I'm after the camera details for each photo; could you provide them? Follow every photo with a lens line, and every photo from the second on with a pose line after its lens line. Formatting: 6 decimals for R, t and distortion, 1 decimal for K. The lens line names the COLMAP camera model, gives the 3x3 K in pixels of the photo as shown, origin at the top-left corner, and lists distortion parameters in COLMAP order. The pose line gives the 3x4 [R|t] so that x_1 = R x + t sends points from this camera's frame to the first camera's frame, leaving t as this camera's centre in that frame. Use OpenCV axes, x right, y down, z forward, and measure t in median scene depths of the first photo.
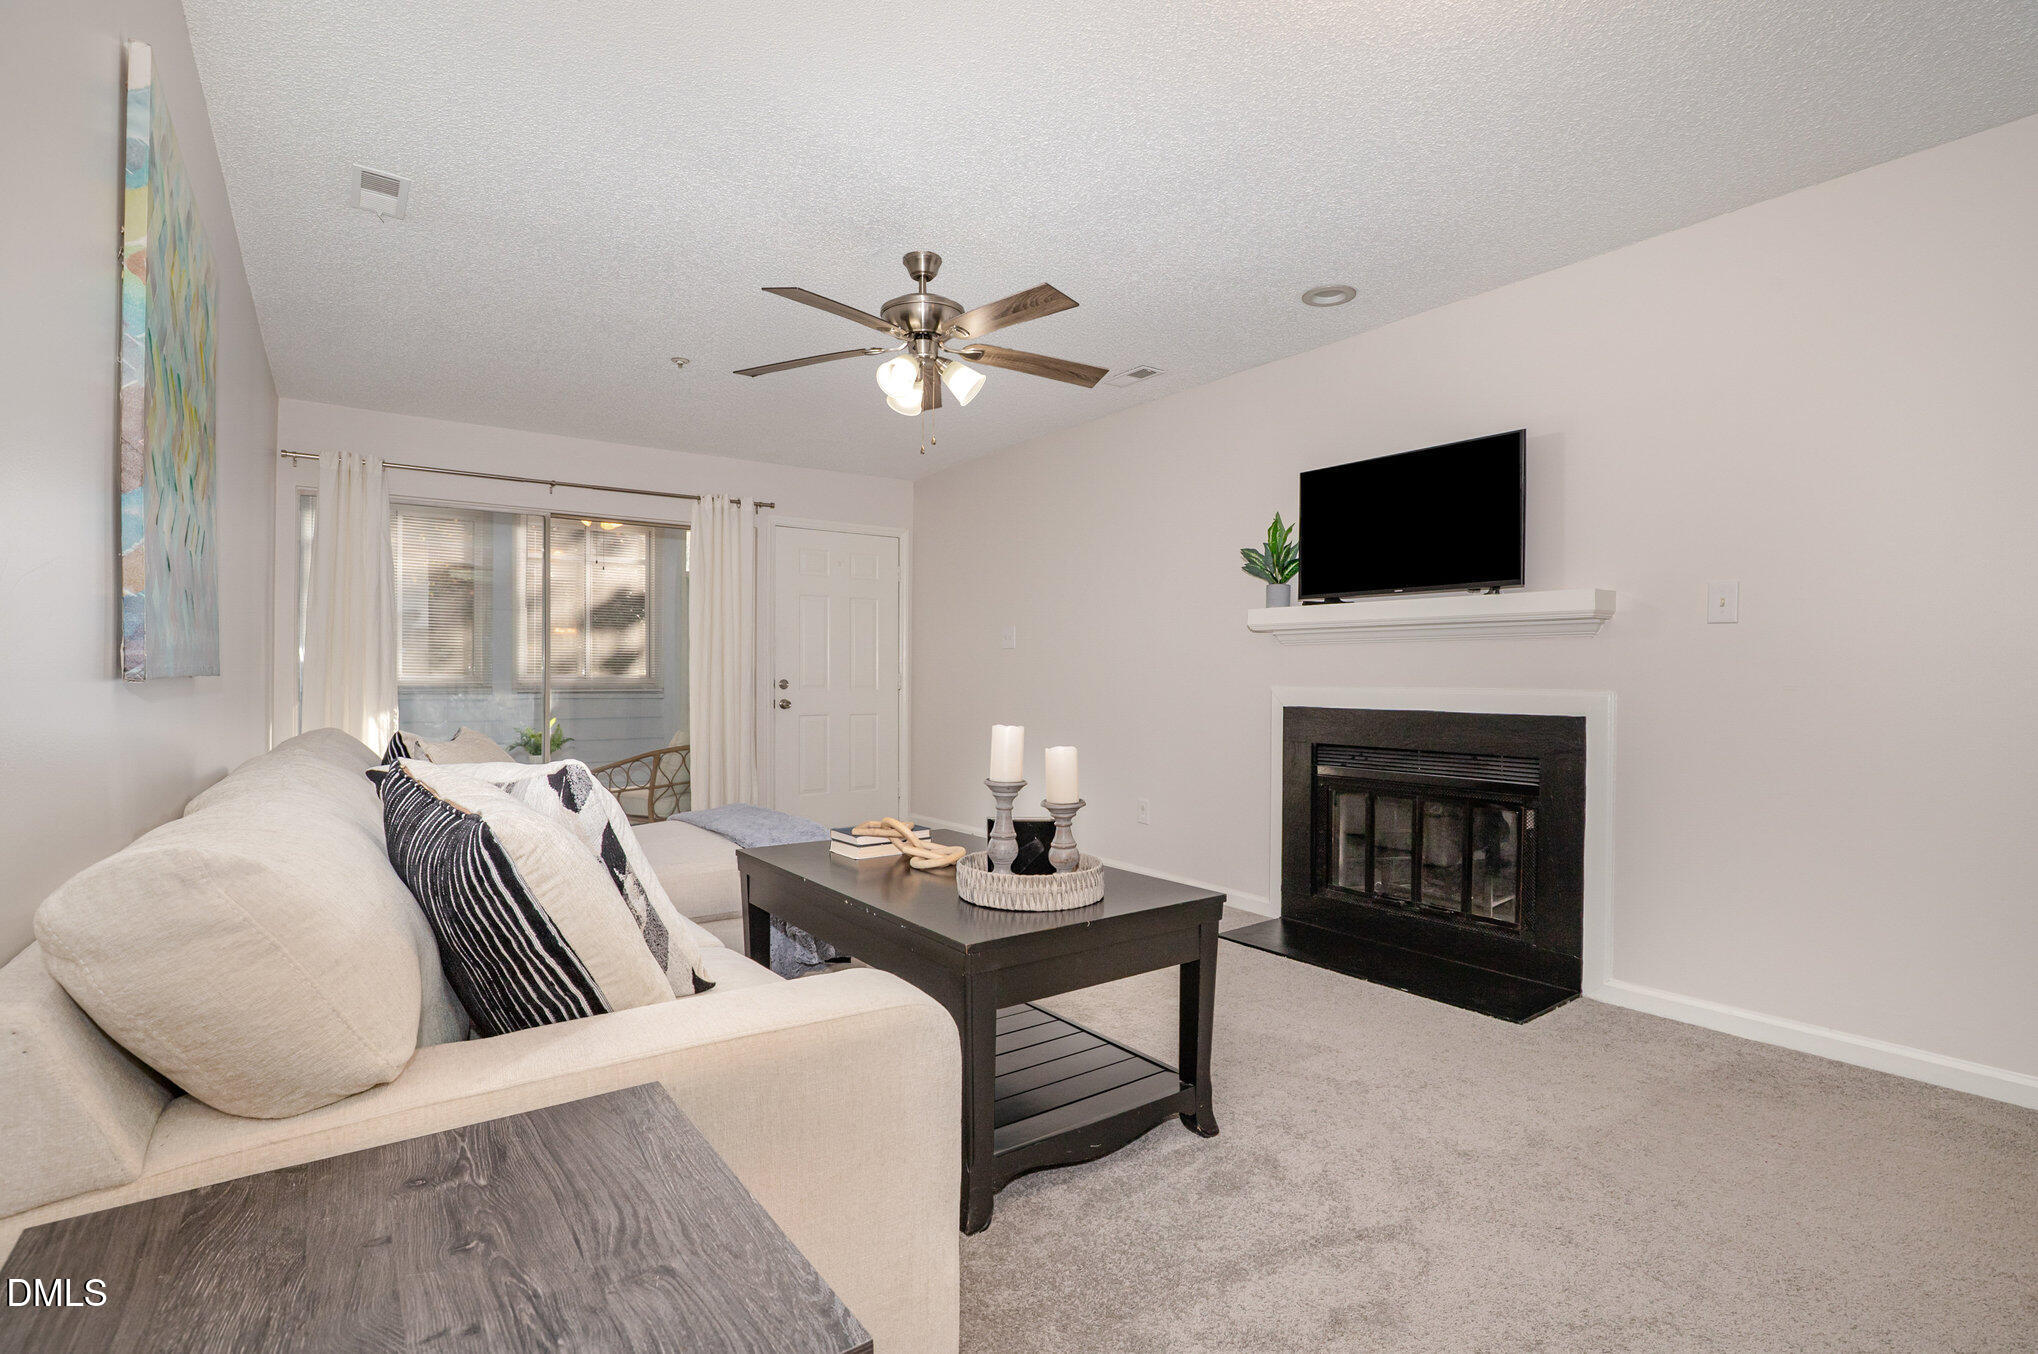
lens RADIAL K [[971.0, 0, 1014.4], [0, 971.0, 684.1], [0, 0, 1]] dist [-0.004052, -0.000129]
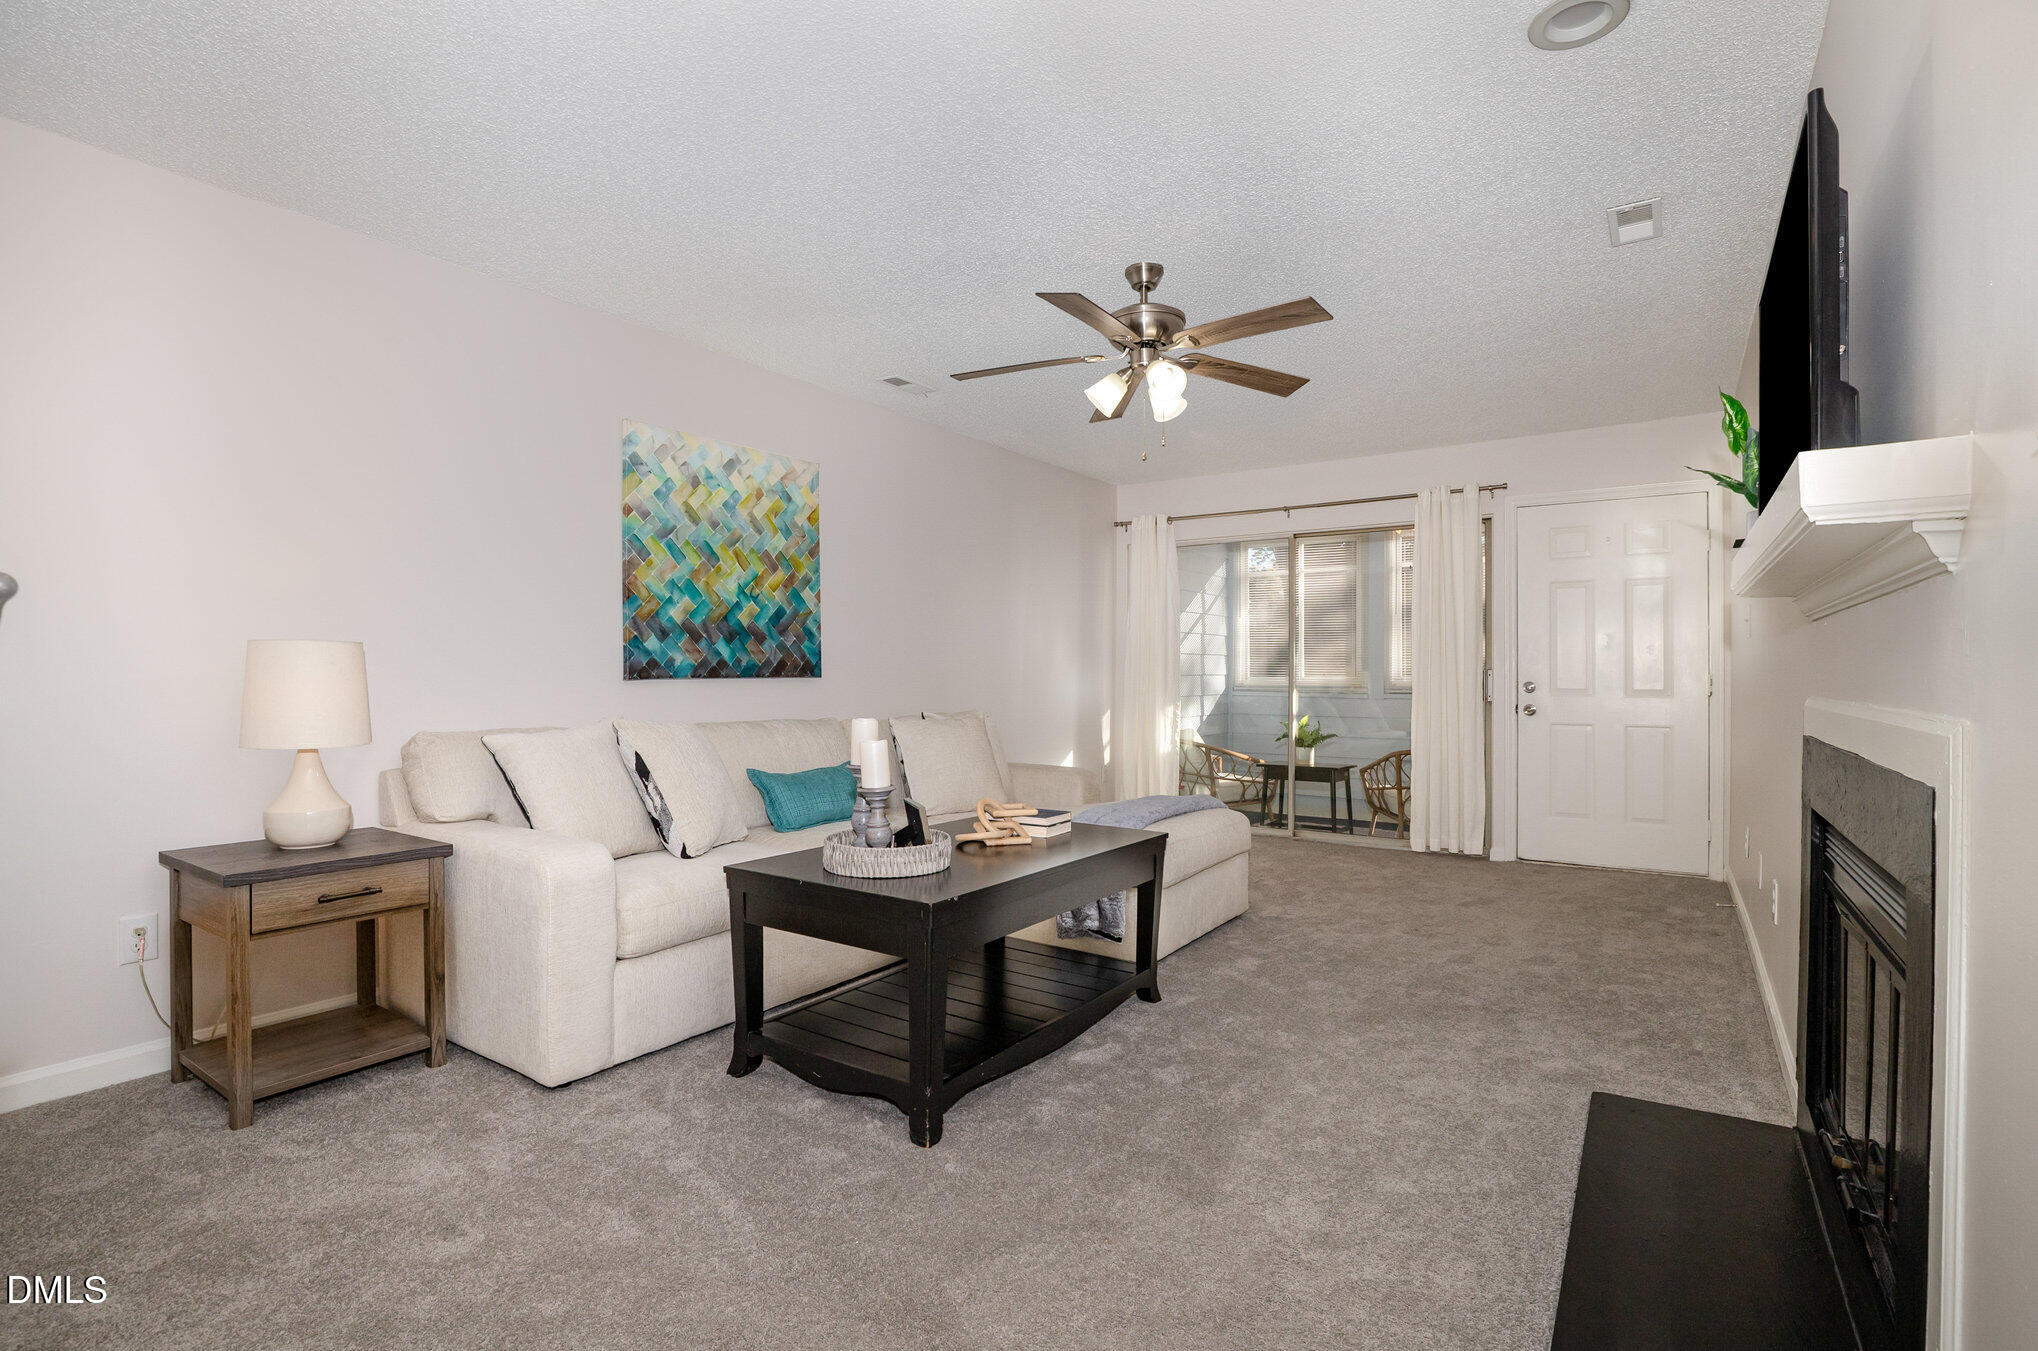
lens RADIAL K [[971.0, 0, 1016.2], [0, 971.0, 679.1], [0, 0, 1]] dist [-0.004052, -0.000129]
pose [[0.349122, 0.000327, -0.937077, 0.464687], [-0.009036, 0.999955, -0.003017, -0.000297], [0.937034, 0.009520, 0.349109, 0.295881]]
